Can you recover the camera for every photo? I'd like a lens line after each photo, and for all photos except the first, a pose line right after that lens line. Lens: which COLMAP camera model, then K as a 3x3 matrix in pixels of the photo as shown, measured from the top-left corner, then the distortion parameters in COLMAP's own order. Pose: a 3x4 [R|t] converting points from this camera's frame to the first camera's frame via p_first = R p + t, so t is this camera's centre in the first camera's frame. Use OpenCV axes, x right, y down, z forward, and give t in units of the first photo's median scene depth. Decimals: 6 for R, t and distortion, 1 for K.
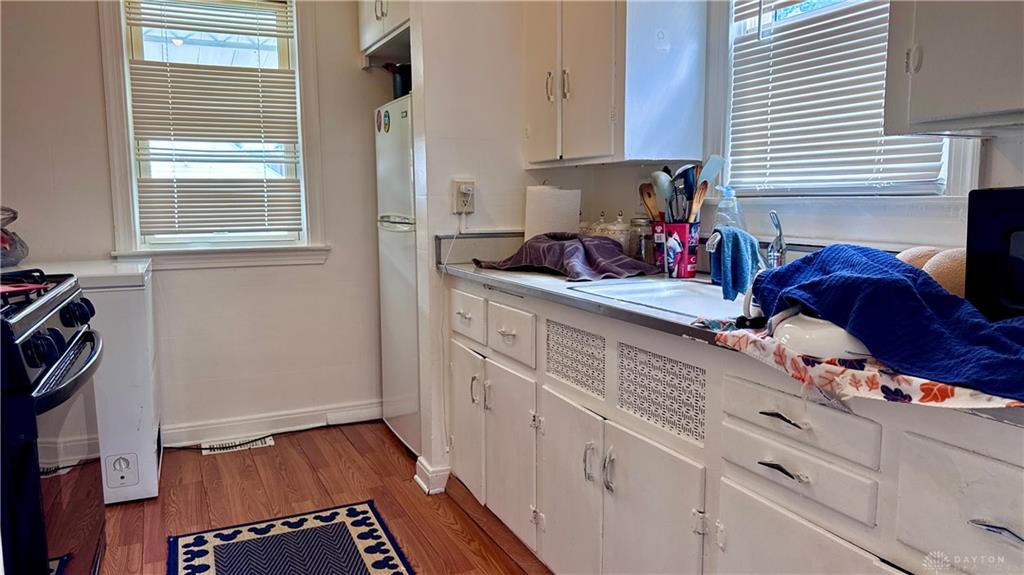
lens RADIAL K [[731.1, 0, 512.0], [0, 731.1, 287.5], [0, 0, 1]] dist [0.117052, -0.171764]
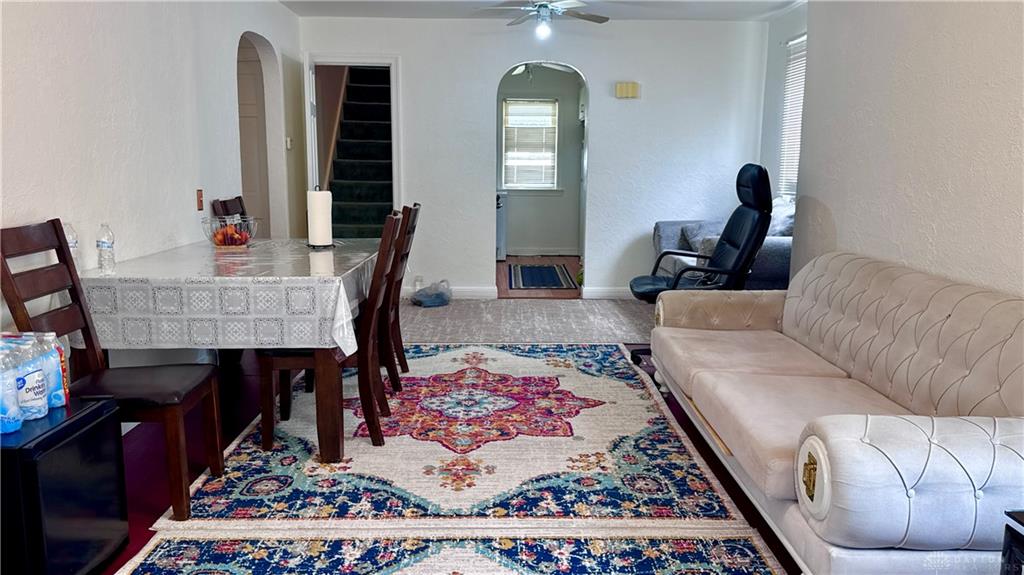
lens RADIAL K [[783.4, 0, 517.3], [0, 783.4, 285.1], [0, 0, 1]] dist [0.126722, -0.224302]
pose [[0.918033, 0.078413, -0.388672, 0.831682], [-0.064679, 0.996736, 0.048317, 0.184338], [0.391192, -0.019217, 0.920108, -1.947853]]
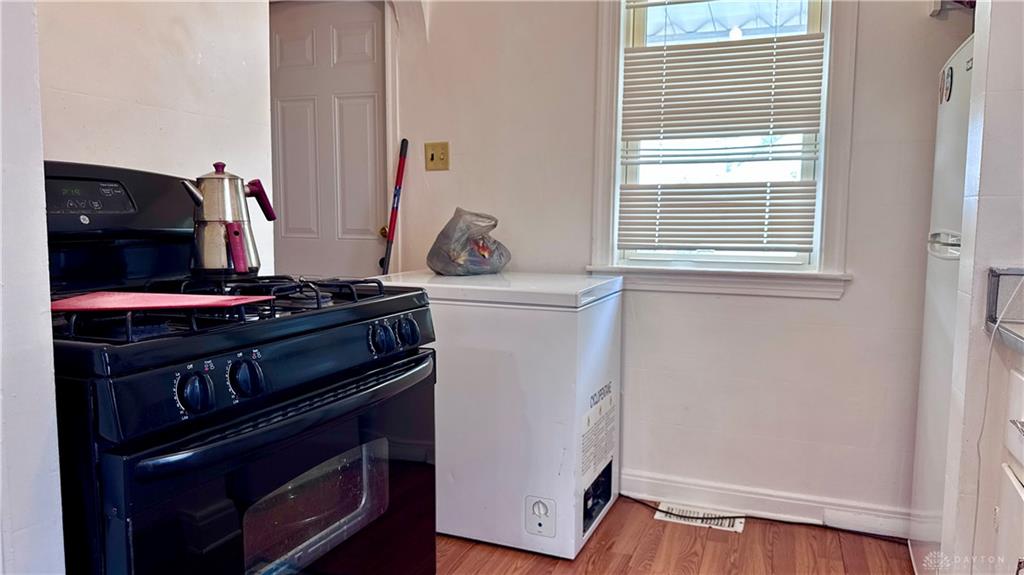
lens RADIAL K [[720.9, 0, 506.1], [0, 720.9, 287.7], [0, 0, 1]] dist [0.080955, -0.161718]
pose [[0.683368, 0.081050, -0.725561, 0.034131], [-0.100971, 0.994760, 0.016022, -0.023956], [0.723058, 0.062312, 0.687971, 0.305457]]
